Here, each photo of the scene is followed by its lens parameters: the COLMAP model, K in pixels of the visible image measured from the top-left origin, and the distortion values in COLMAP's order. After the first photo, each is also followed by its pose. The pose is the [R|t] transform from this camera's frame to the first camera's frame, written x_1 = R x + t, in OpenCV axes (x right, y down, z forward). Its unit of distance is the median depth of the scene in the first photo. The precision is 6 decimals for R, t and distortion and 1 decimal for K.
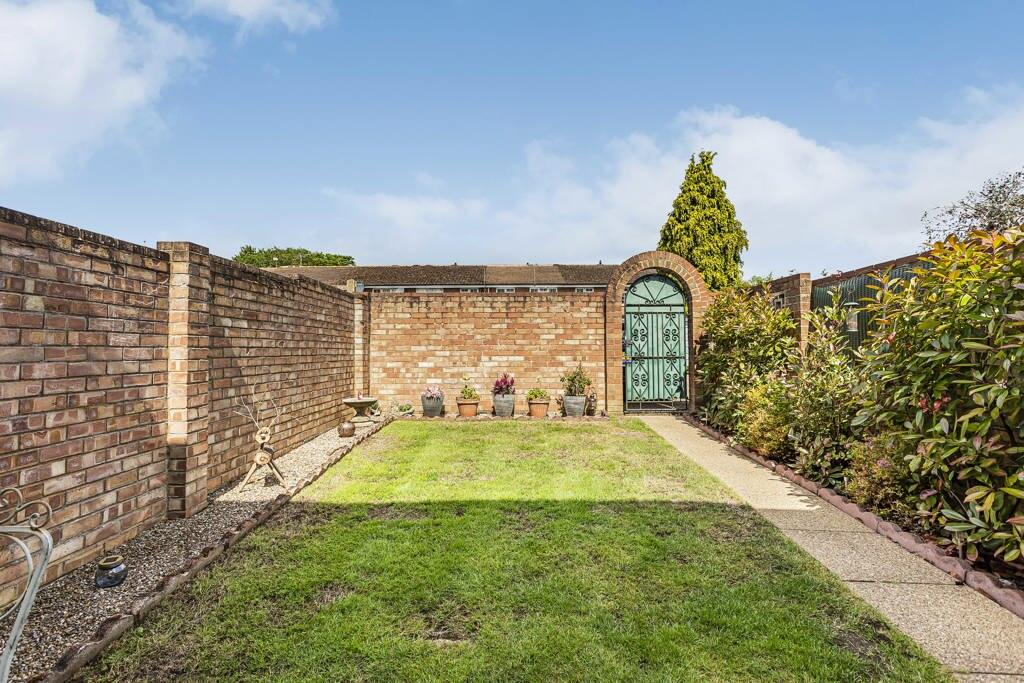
lens RADIAL K [[501.3, 0, 513.5], [0, 501.3, 336.8], [0, 0, 1]] dist [0.011032, 0.007339]
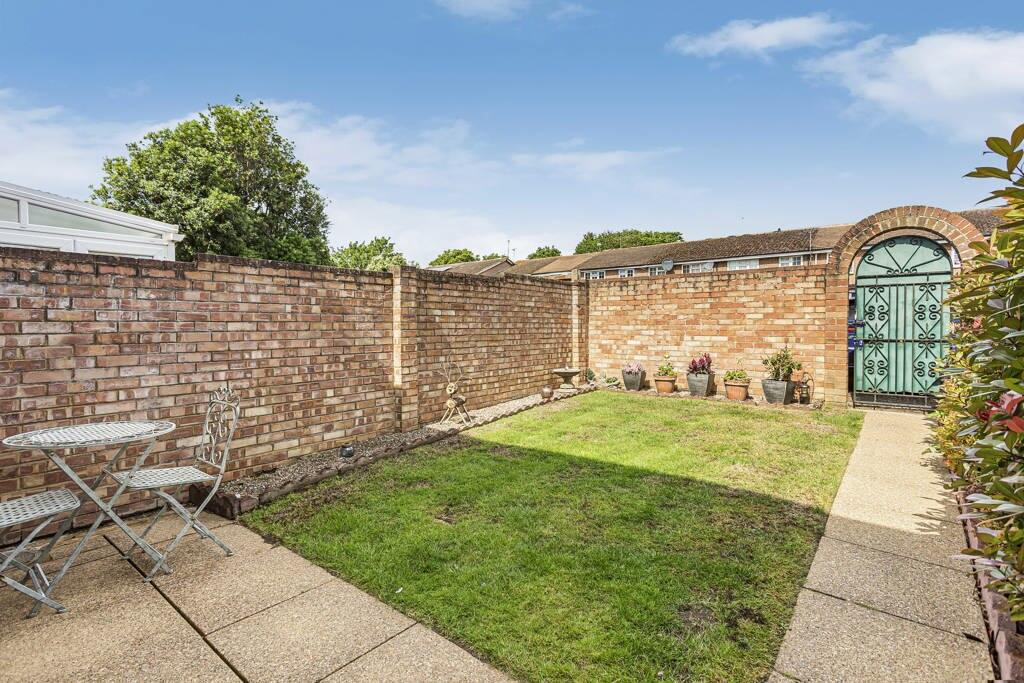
lens RADIAL K [[501.3, 0, 513.5], [0, 501.3, 336.8], [0, 0, 1]] dist [0.011032, 0.007339]
pose [[0.778610, 0.017258, -0.627270, 0.312784], [0.015986, 0.998752, 0.047322, -0.013411], [0.627304, -0.046873, 0.777363, -0.017240]]
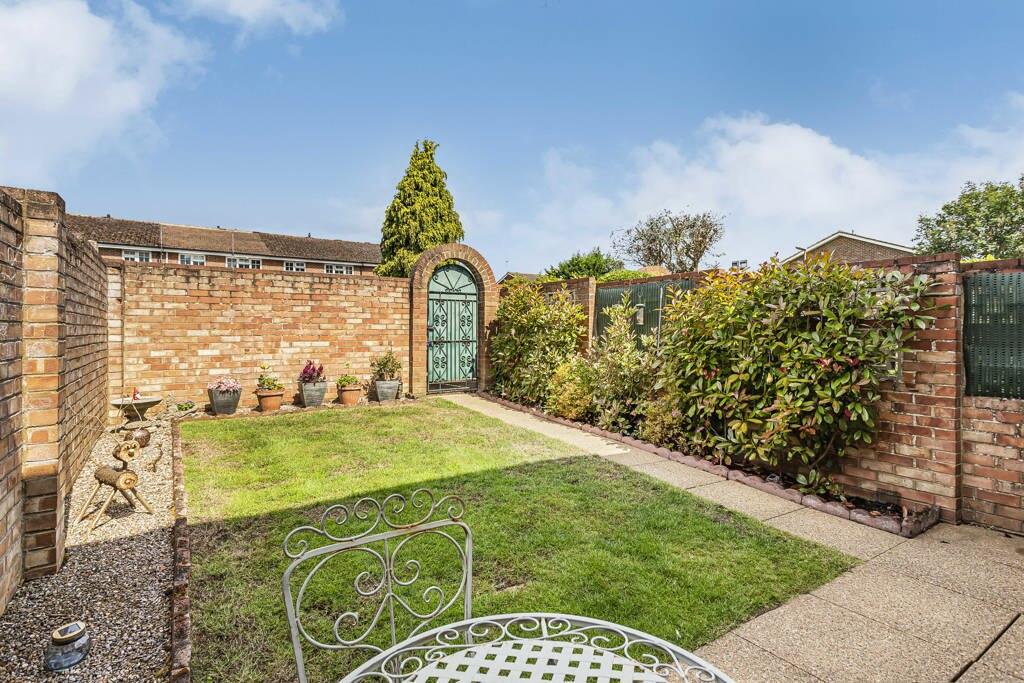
lens RADIAL K [[522.1, 0, 510.1], [0, 522.1, 330.6], [0, 0, 1]] dist [0.013335, 0.023308]
pose [[0.824820, 0.003153, 0.565387, -0.258306], [-0.019715, 0.999537, 0.023186, -0.011162], [-0.565052, -0.030271, 0.824500, -0.001614]]
